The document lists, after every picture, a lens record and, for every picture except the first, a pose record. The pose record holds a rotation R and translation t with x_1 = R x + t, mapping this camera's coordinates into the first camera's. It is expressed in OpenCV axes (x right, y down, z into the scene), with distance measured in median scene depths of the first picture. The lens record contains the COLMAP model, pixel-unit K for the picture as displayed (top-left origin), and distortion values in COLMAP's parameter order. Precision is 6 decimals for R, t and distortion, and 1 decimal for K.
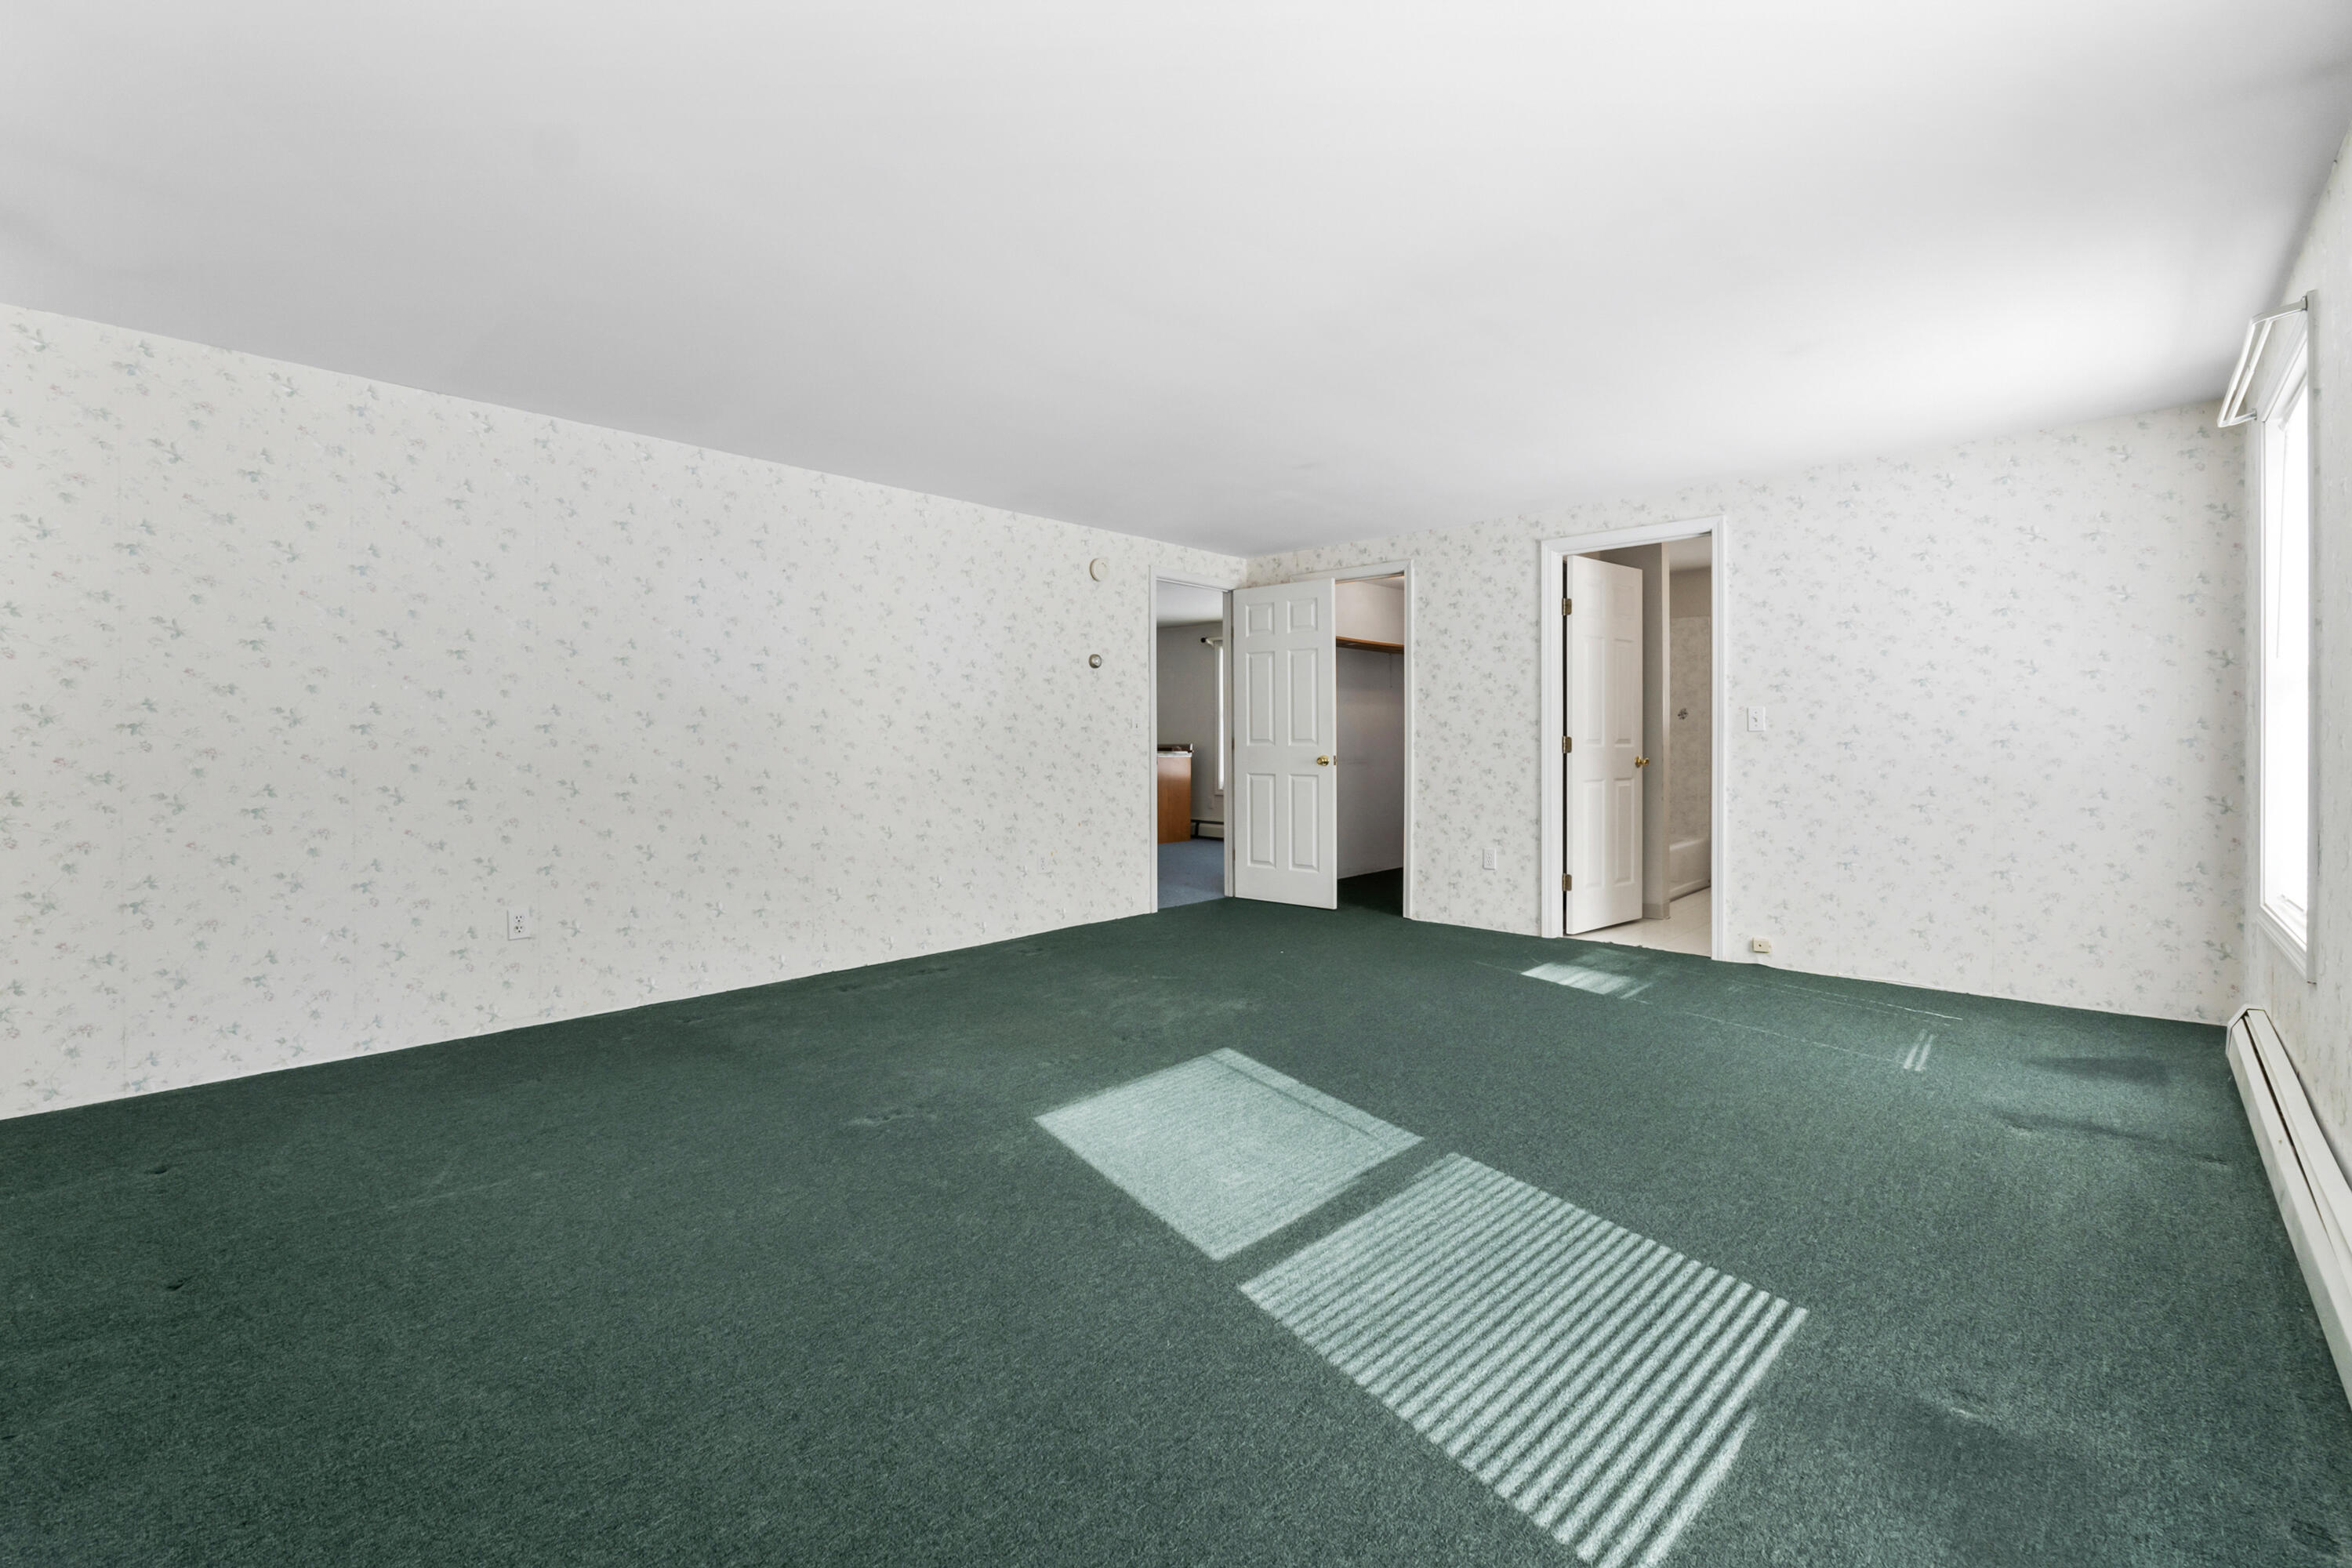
lens RADIAL K [[1005.8, 0, 1176.2], [0, 1005.8, 764.5], [0, 0, 1]] dist [0.005288, -0.001232]
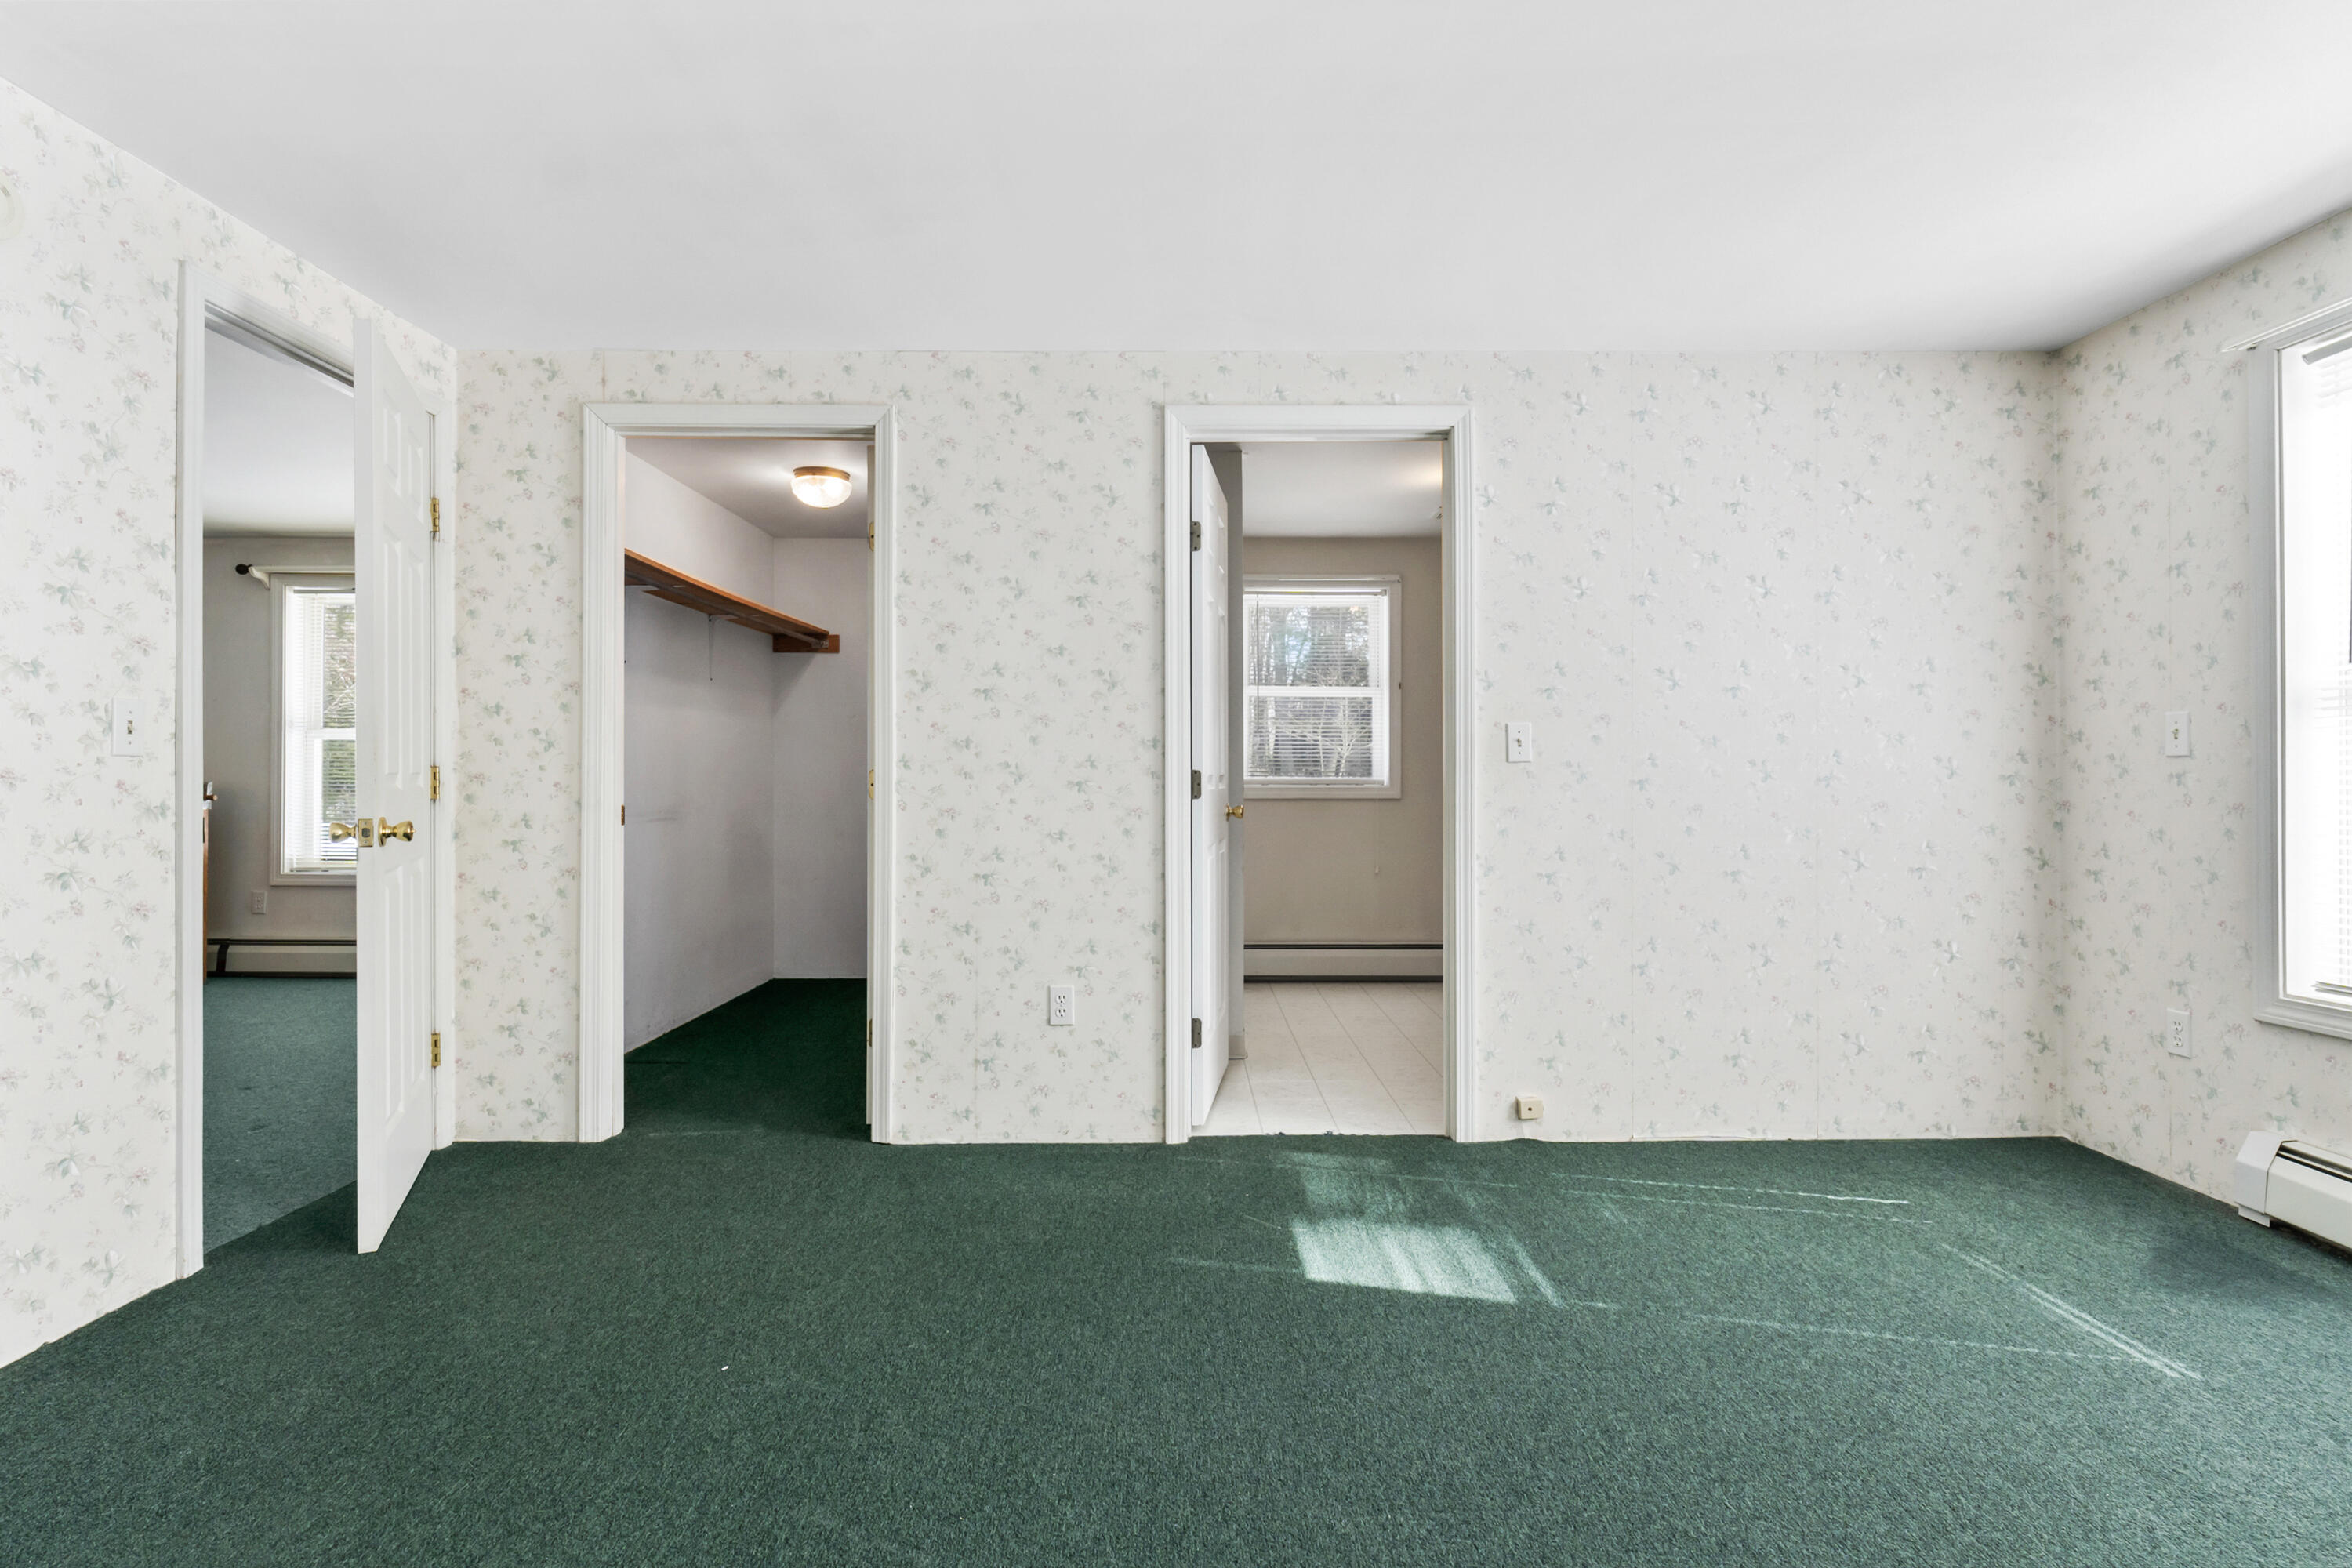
lens RADIAL K [[1152.4, 0, 1171.9], [0, 1152.4, 777.5], [0, 0, 1]] dist [-0.004255, -0.000474]
pose [[0.724070, 0.002346, 0.689722, -0.056422], [0.015024, 0.999703, -0.019172, -0.010994], [-0.689562, 0.024245, 0.723820, 0.536550]]
